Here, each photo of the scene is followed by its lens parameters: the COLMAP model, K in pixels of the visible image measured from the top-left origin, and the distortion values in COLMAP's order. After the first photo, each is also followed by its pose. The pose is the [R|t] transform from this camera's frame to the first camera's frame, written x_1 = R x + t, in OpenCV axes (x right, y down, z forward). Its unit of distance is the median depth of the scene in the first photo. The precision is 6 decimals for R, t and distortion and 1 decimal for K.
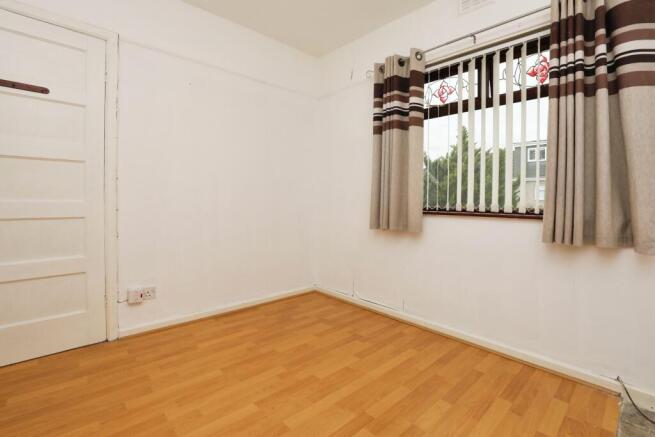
lens RADIAL K [[309.5, 0, 326.4], [0, 309.5, 205.1], [0, 0, 1]] dist [-0.026589, 0.001029]
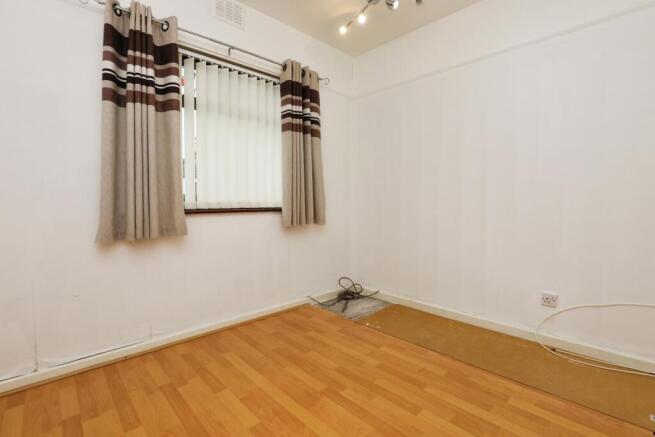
lens RADIAL K [[299.4, 0, 327.5], [0, 299.4, 218.5], [0, 0, 1]] dist [-0.022511, 0.000413]
pose [[-0.002641, -0.070062, 0.997539, -0.574870], [0.022971, 0.997275, 0.070104, -0.012060], [-0.999733, 0.023099, -0.001024, 0.616495]]
